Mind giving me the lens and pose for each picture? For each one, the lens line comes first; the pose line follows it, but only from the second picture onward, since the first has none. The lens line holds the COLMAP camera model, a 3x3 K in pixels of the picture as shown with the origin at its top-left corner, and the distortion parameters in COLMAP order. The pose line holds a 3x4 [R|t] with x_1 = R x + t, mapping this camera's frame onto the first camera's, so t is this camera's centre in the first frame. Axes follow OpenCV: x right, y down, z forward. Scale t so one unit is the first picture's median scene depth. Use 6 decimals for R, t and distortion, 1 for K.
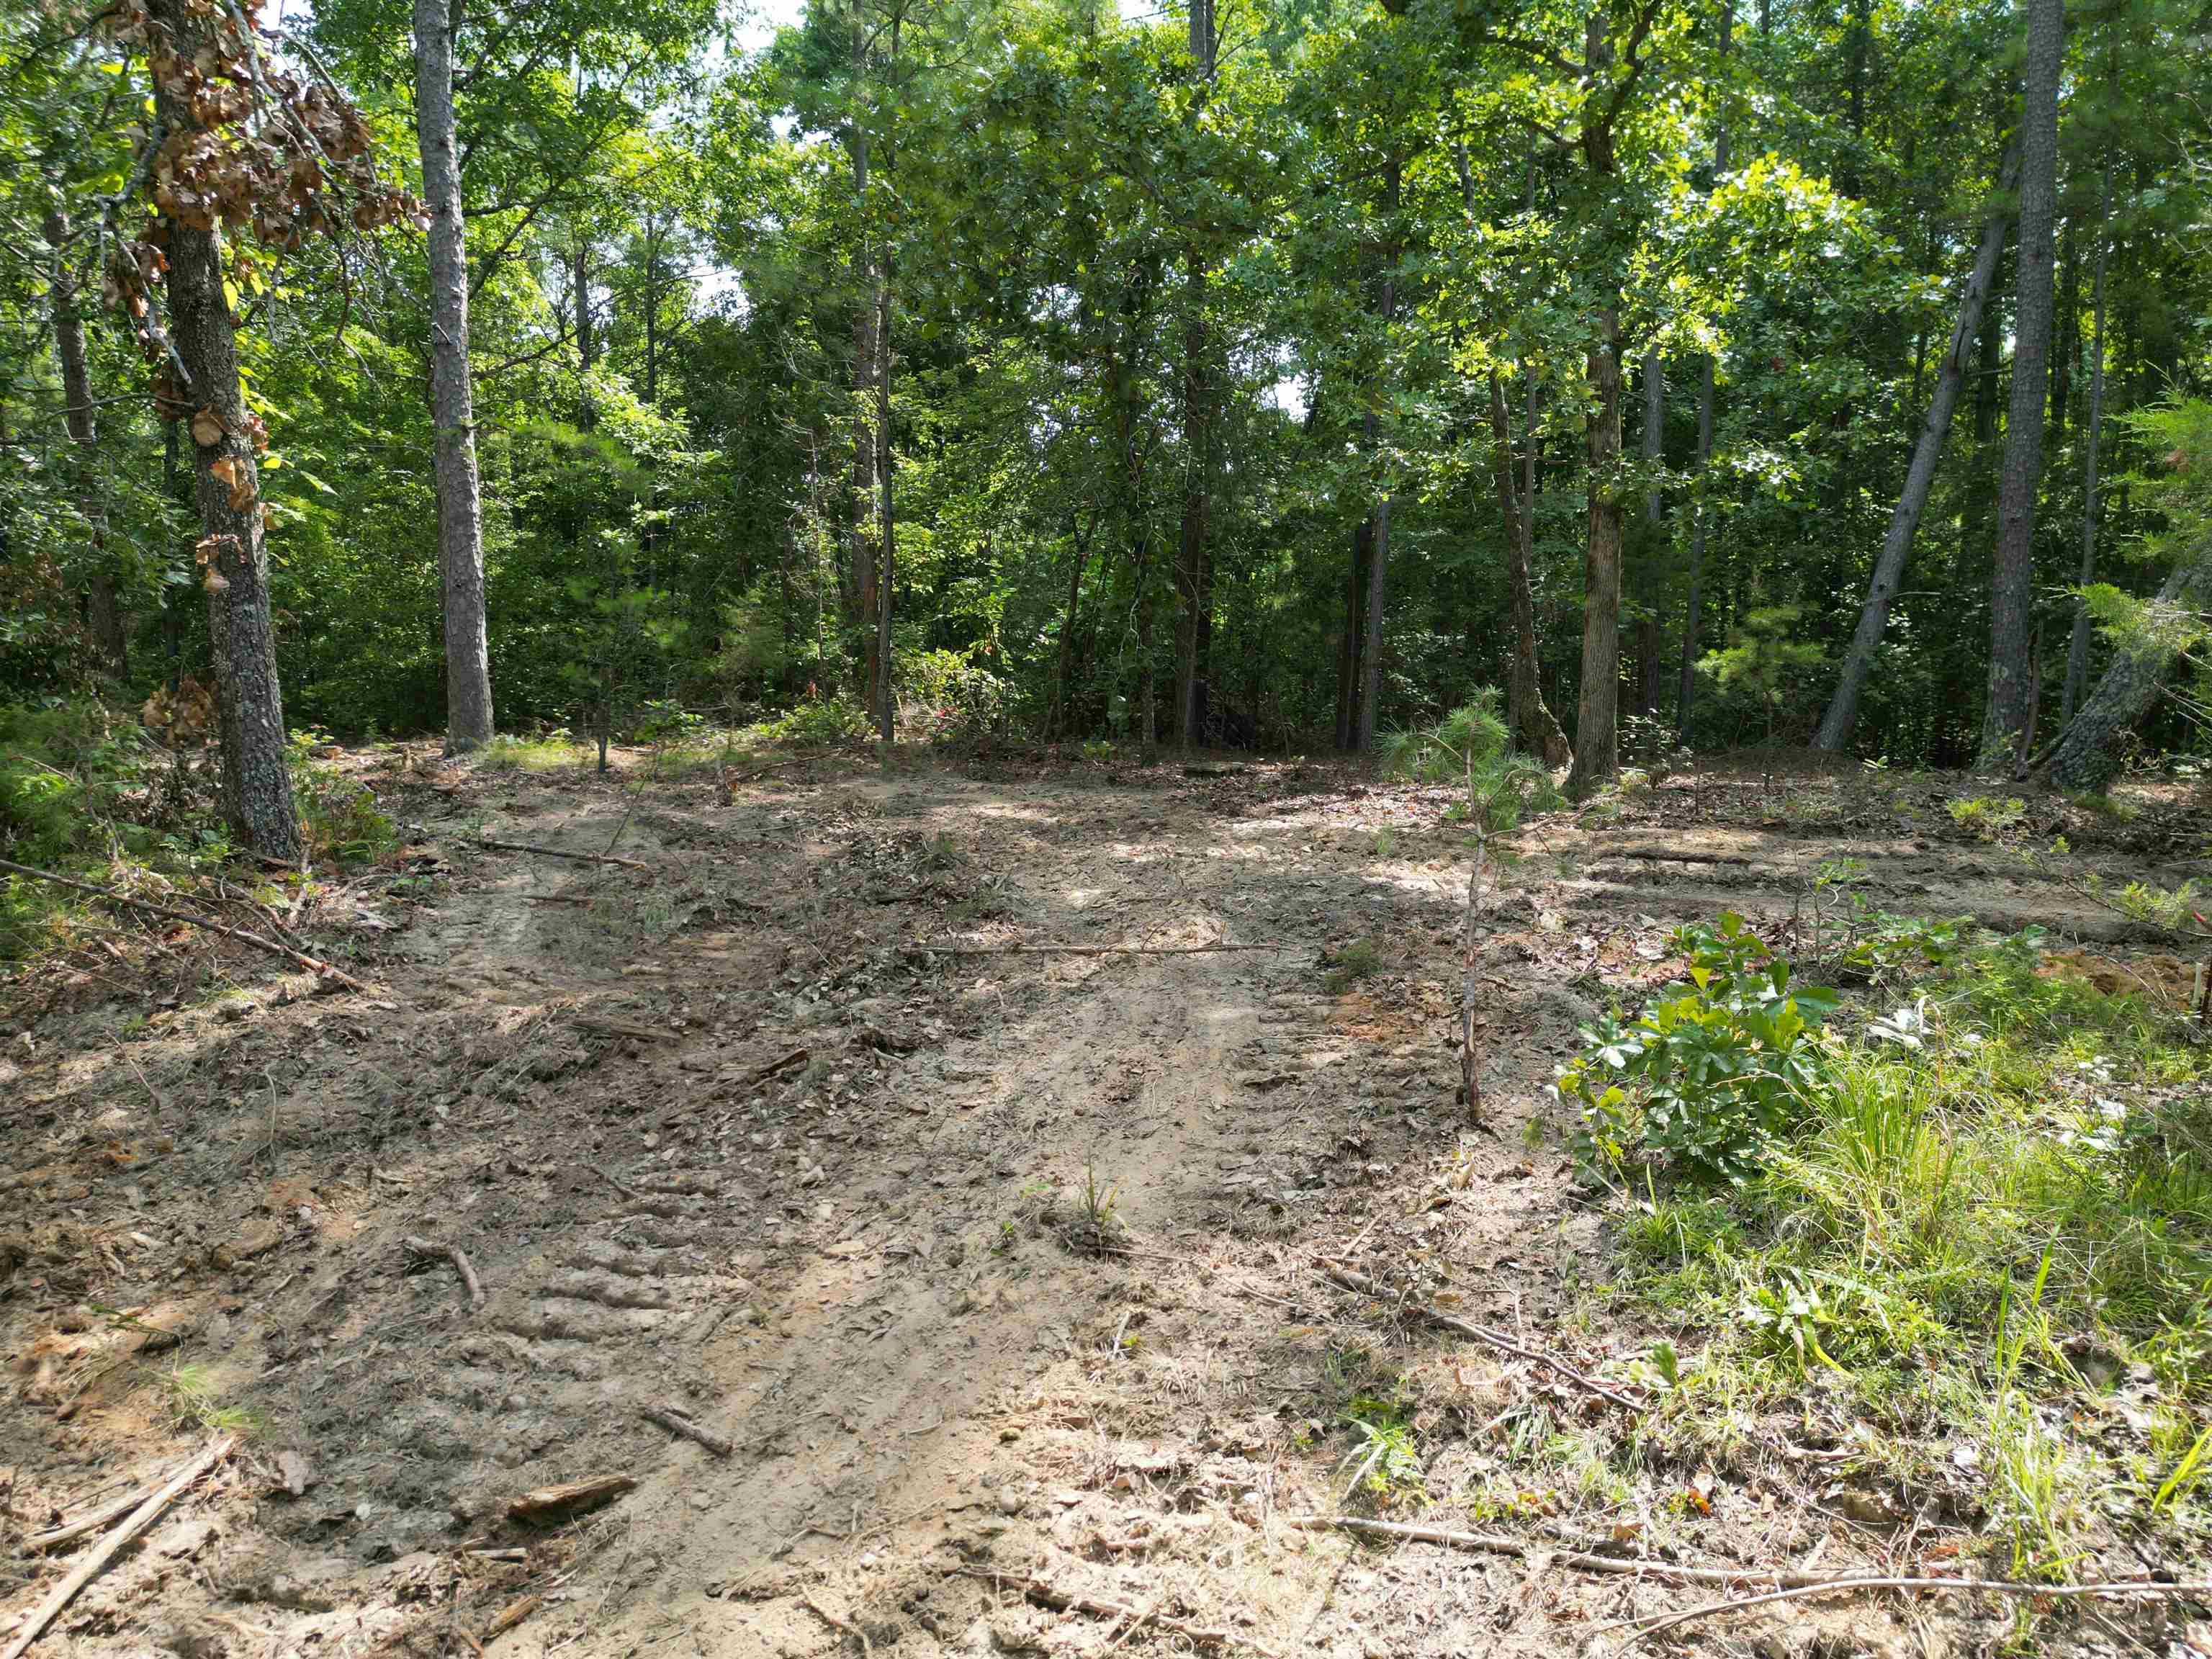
lens RADIAL K [[1544.7, 0, 1107.1], [0, 1544.7, 839.8], [0, 0, 1]] dist [0.020375, -0.009018]
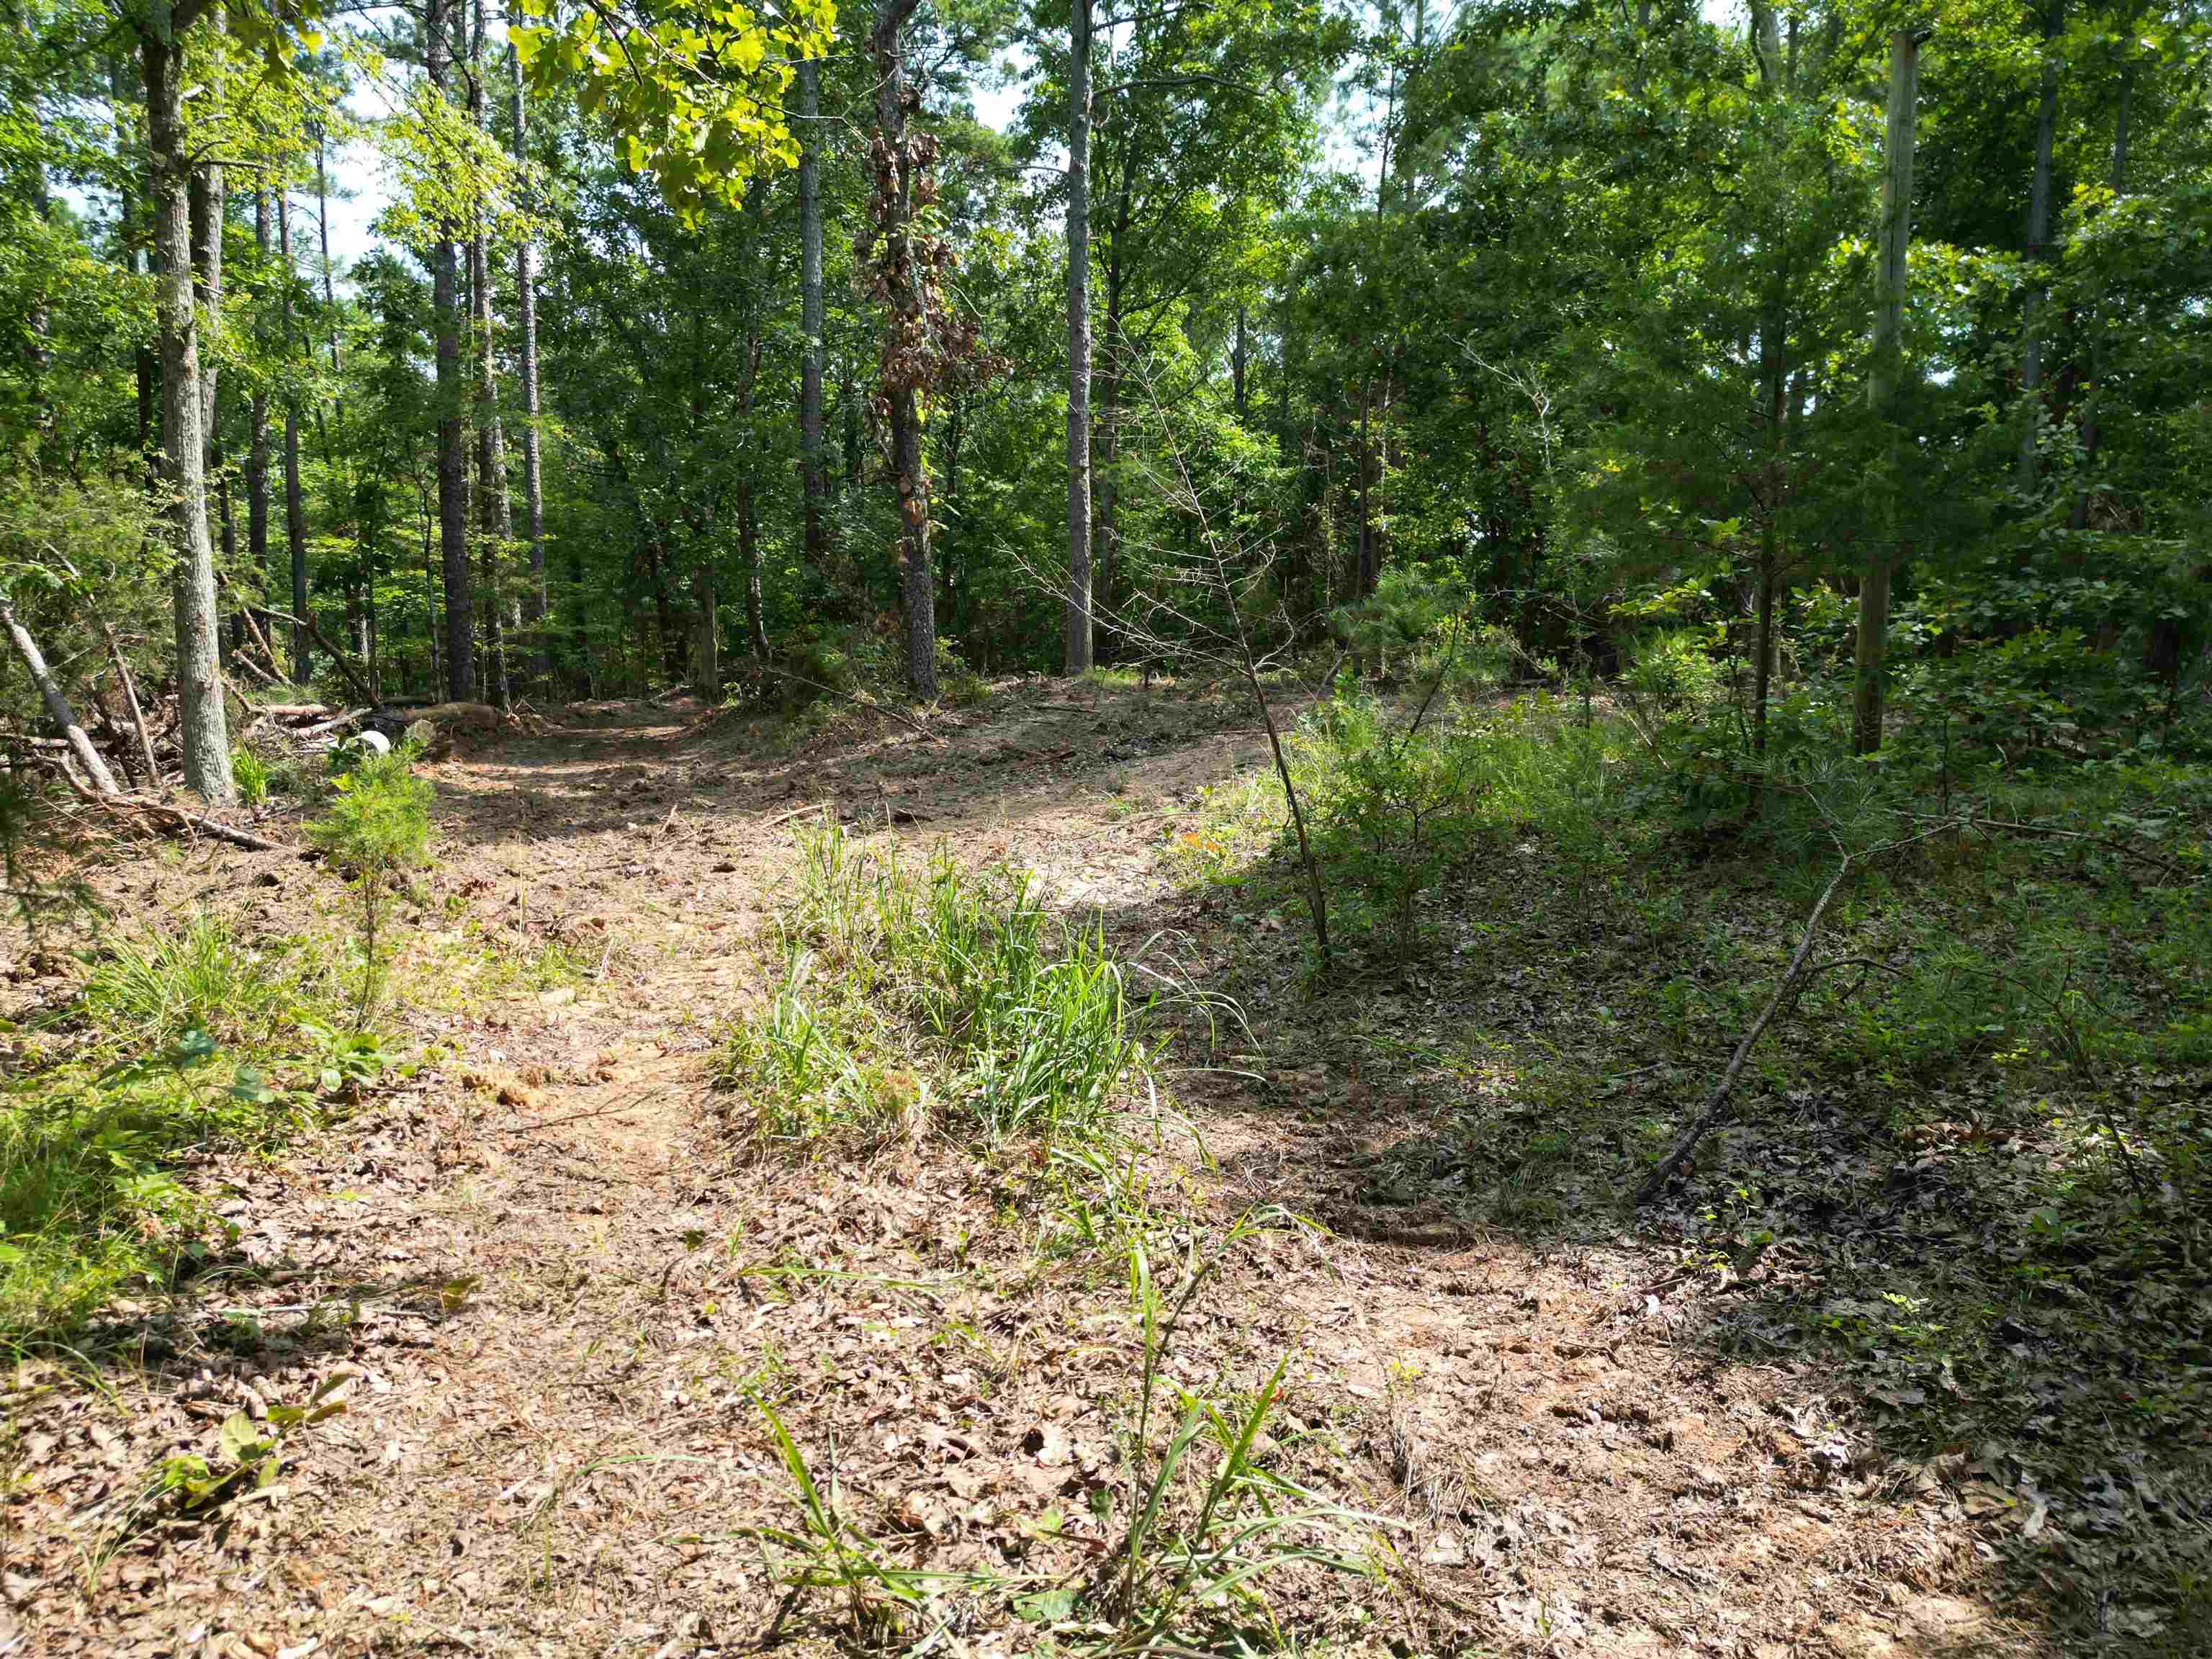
lens RADIAL K [[1544.7, 0, 1099.2], [0, 1544.7, 823.3], [0, 0, 1]] dist [0.020375, -0.009018]
pose [[0.888267, 0.029241, -0.458395, 0.552822], [-0.034443, 0.999402, -0.002991, 0.163628], [0.458033, 0.018445, 0.888744, -0.630916]]
